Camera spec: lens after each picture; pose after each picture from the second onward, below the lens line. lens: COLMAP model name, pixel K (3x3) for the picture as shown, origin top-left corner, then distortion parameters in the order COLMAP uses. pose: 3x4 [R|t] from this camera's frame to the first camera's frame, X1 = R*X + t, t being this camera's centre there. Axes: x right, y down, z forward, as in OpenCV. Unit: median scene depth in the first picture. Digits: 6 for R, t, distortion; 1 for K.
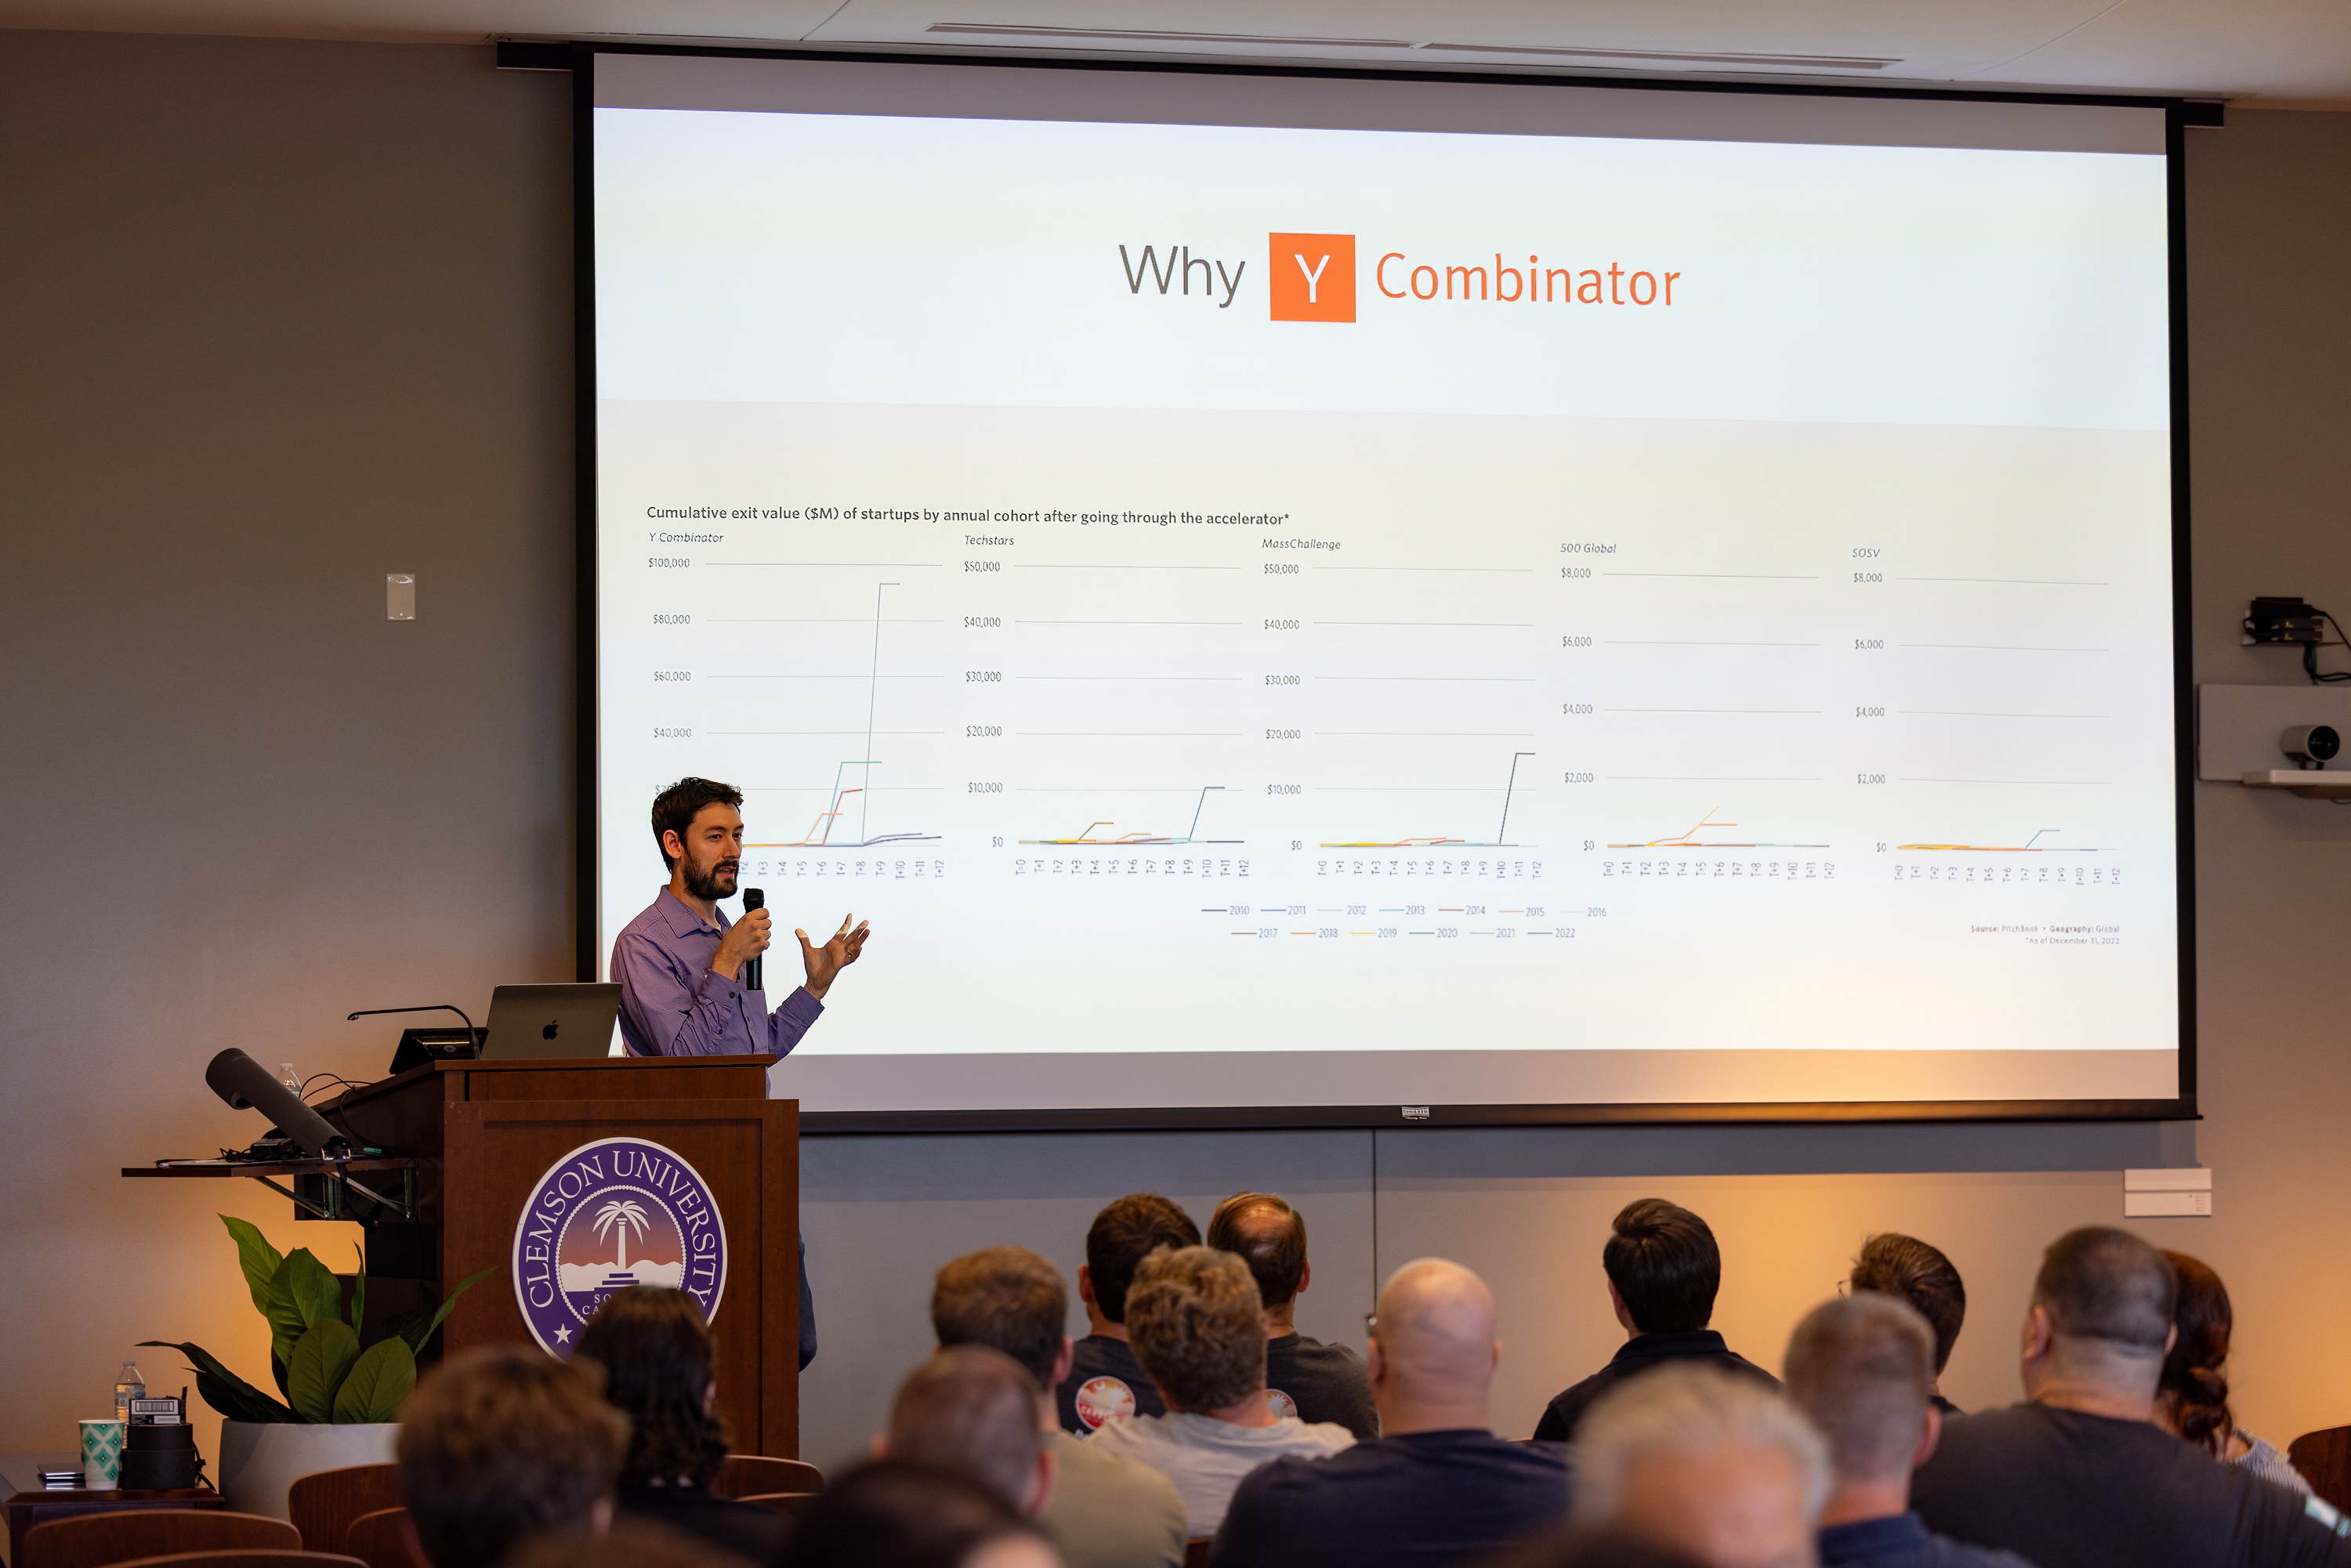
lens RADIAL K [[6322.7, 0, 1067.9], [0, 6322.7, 779.9], [0, 0, 1]] dist [0.060950, -0.168447]
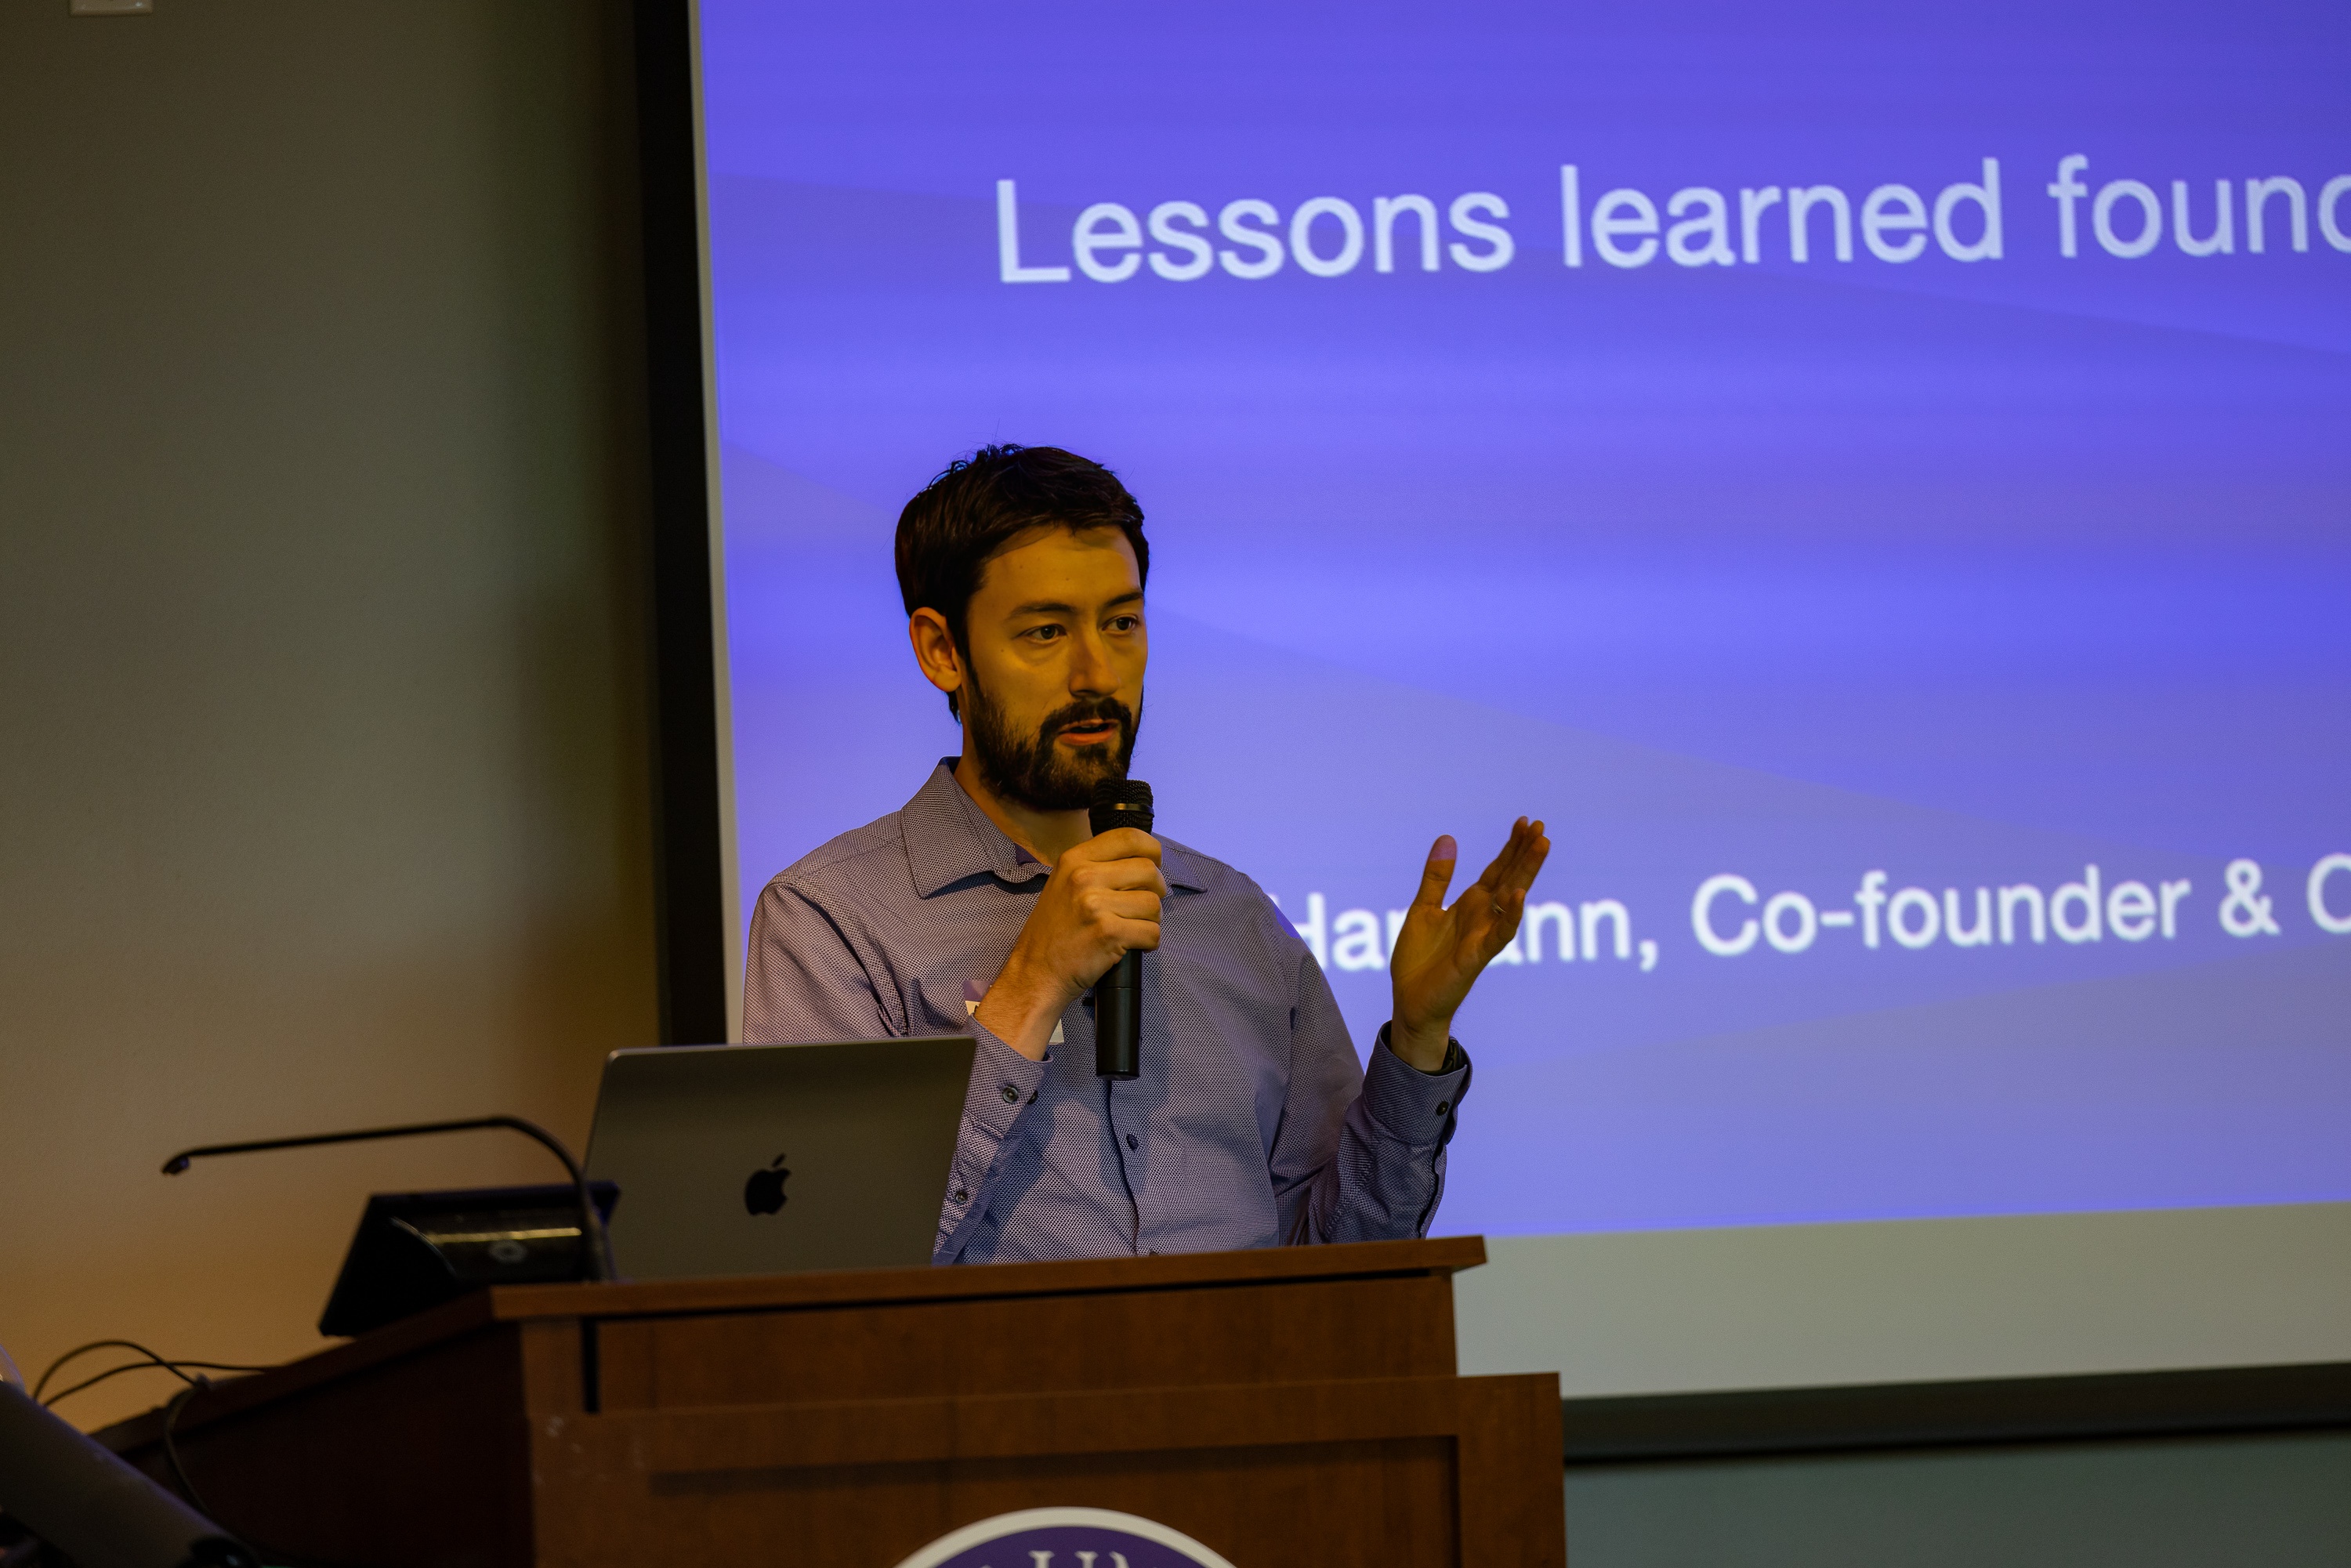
lens RADIAL K [[13057.8, 0, 1342.4], [0, 13057.8, 875.4], [0, 0, 1]] dist [0.122061, -12.631392]
pose [[0.997993, -0.031446, 0.054960, -0.091301], [0.030631, 0.999409, 0.015611, 0.014300], [-0.055418, -0.013896, 0.998367, 0.335183]]
